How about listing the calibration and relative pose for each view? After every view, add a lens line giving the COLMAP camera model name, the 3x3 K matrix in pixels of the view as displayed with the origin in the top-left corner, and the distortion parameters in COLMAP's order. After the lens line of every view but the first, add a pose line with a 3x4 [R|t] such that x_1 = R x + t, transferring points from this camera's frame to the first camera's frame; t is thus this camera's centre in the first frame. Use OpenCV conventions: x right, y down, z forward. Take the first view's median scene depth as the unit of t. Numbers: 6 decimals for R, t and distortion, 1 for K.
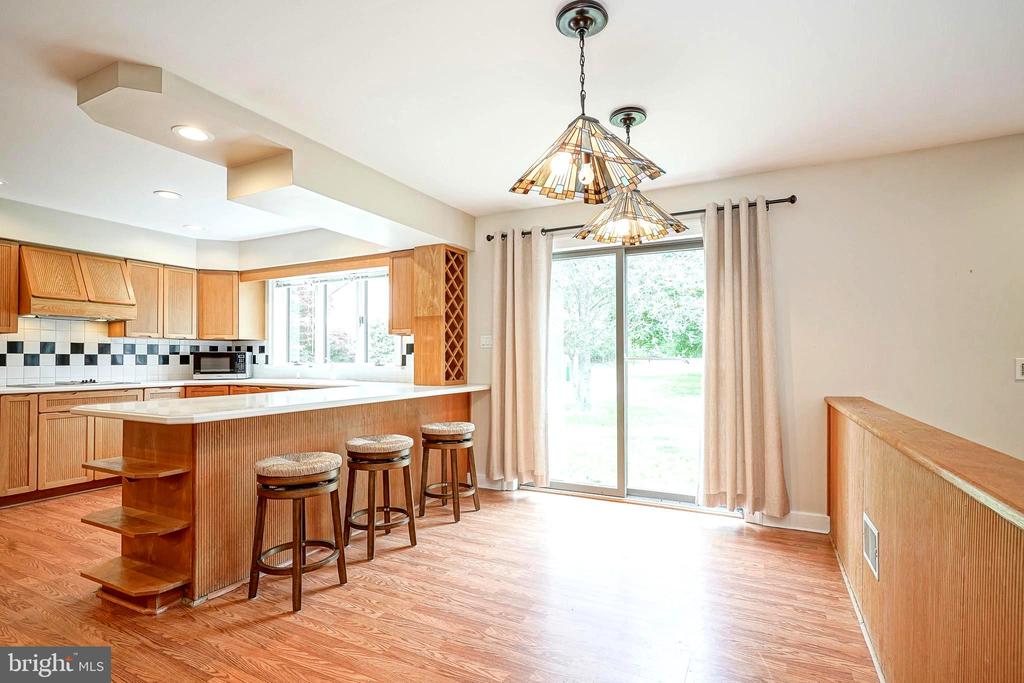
lens RADIAL K [[494.3, 0, 511.8], [0, 494.3, 352.9], [0, 0, 1]] dist [-0.003058, 0.000746]
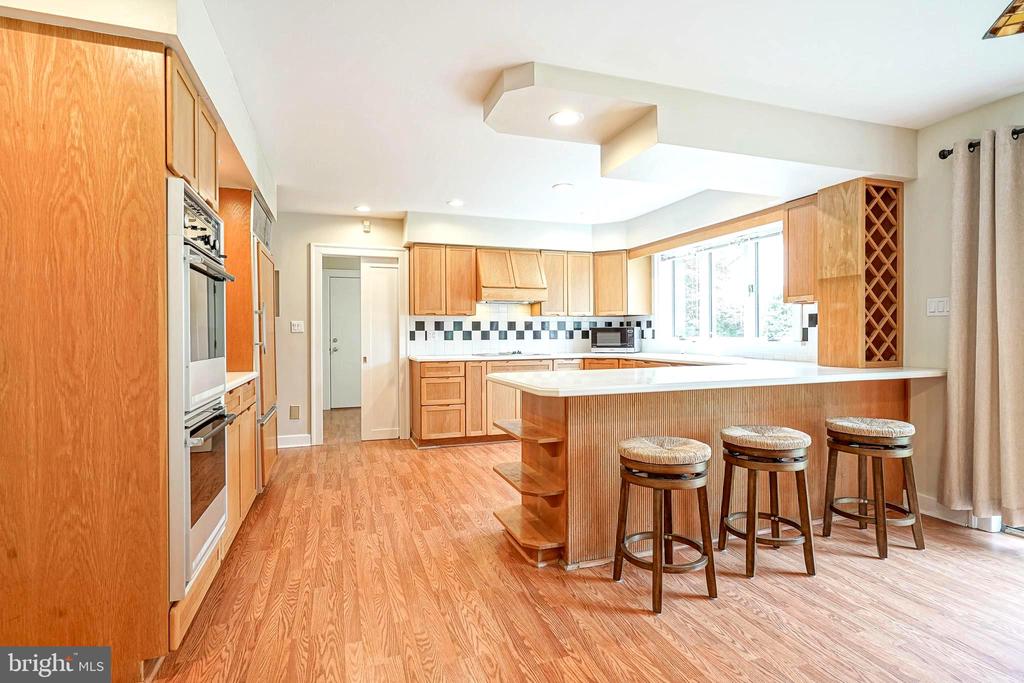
lens RADIAL K [[499.9, 0, 509.7], [0, 499.9, 339.8], [0, 0, 1]] dist [-0.012120, 0.007094]
pose [[0.719184, 0.003721, -0.694810, 0.001052], [0.013893, 0.999709, 0.019734, 0.000853], [0.694681, -0.023846, 0.718923, 0.086085]]
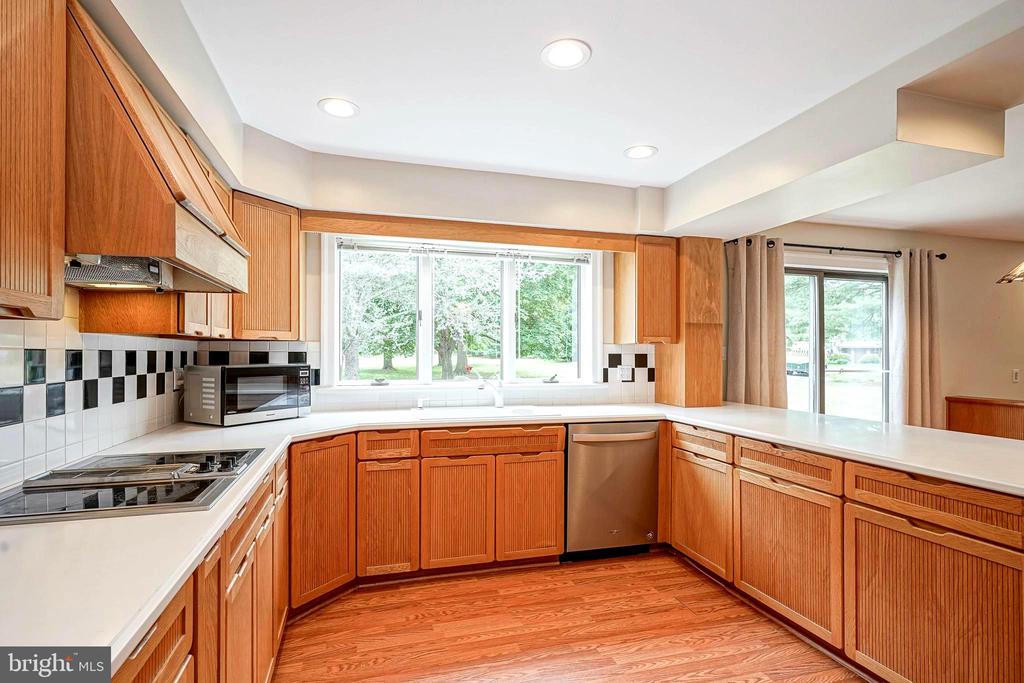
lens RADIAL K [[489.5, 0, 516.7], [0, 489.5, 351.5], [0, 0, 1]] dist [-0.002250, 0.000253]
pose [[0.734202, 0.005599, 0.678908, -0.934642], [-0.011453, 0.999926, 0.004139, -0.026285], [-0.678835, -0.010814, 0.734212, 0.596169]]
